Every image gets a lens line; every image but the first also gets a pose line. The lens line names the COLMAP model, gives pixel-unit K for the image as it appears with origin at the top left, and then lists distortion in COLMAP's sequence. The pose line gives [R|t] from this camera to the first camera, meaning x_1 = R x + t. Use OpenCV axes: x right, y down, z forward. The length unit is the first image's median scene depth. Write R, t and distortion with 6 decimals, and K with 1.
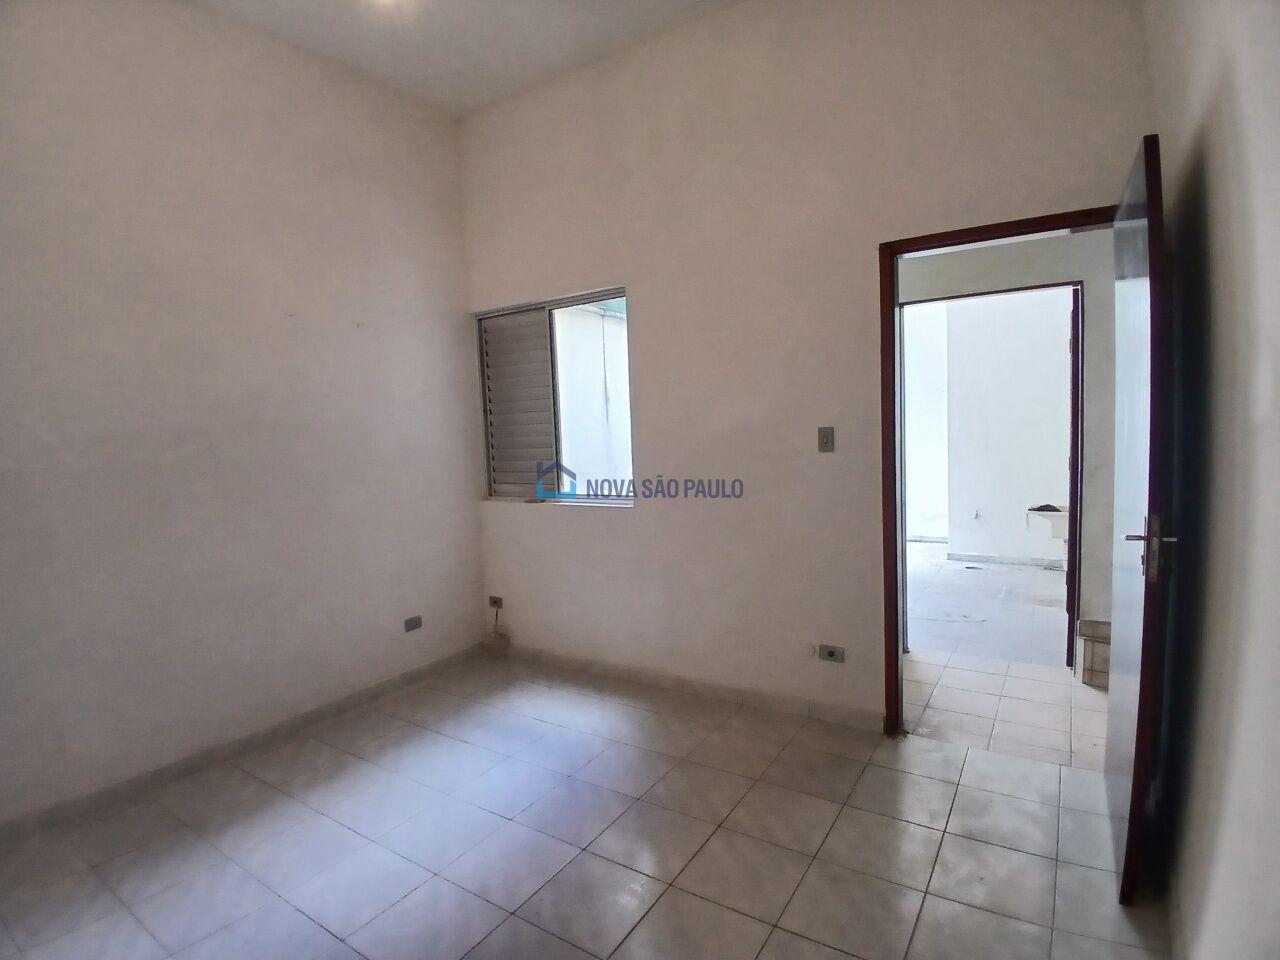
lens RADIAL K [[645.9, 0, 642.5], [0, 645.9, 480.0], [0, 0, 1]] dist [0.017509, -0.050451]
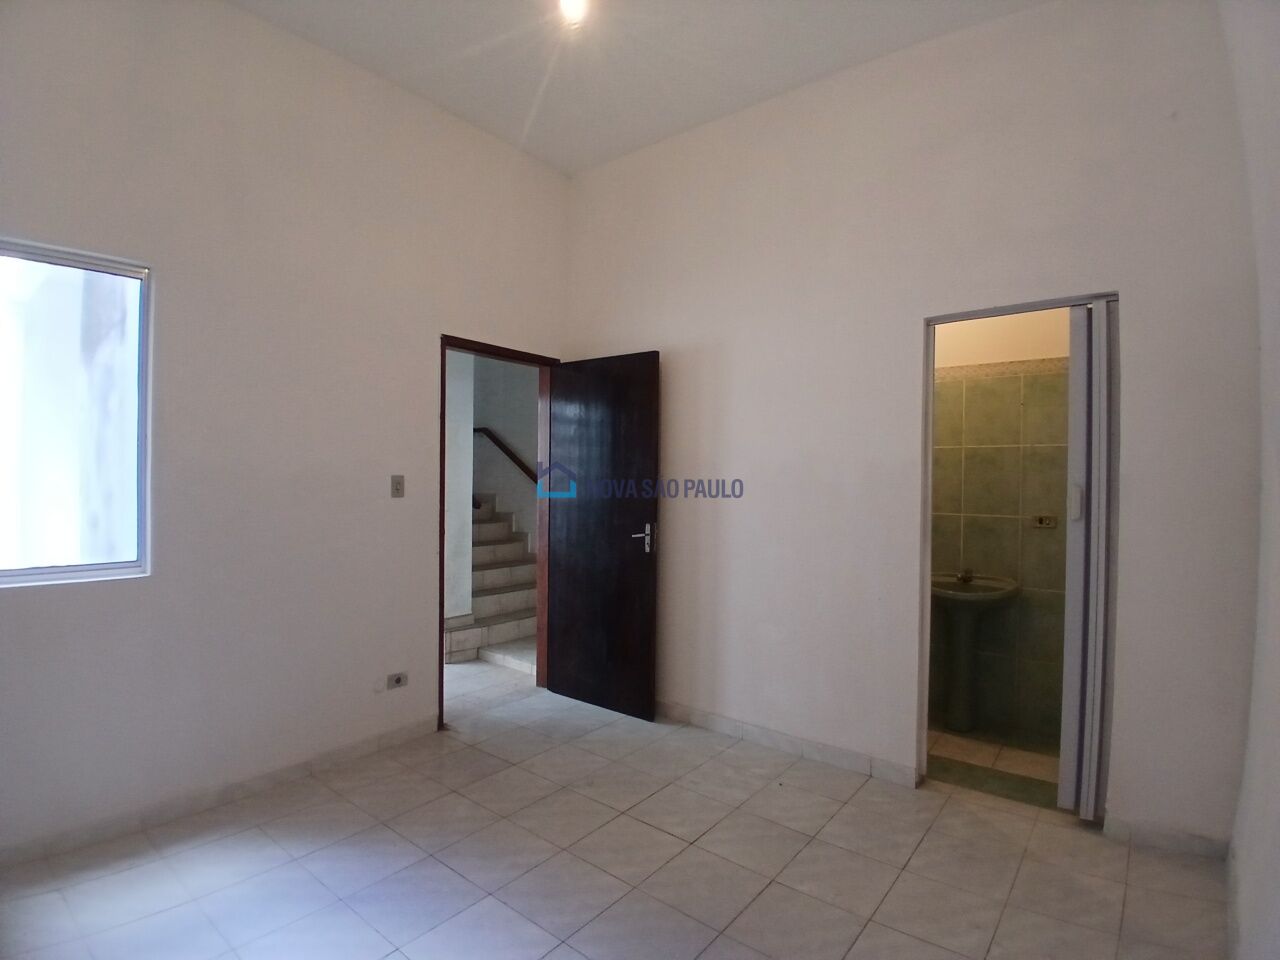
lens RADIAL K [[645.9, 0, 642.5], [0, 645.9, 480.0], [0, 0, 1]] dist [0.017509, -0.050451]
pose [[0.075736, 0.038424, 0.996387, -0.802995], [0.049857, 0.997861, -0.042270, -0.005073], [-0.995881, 0.052878, 0.073658, 0.494474]]
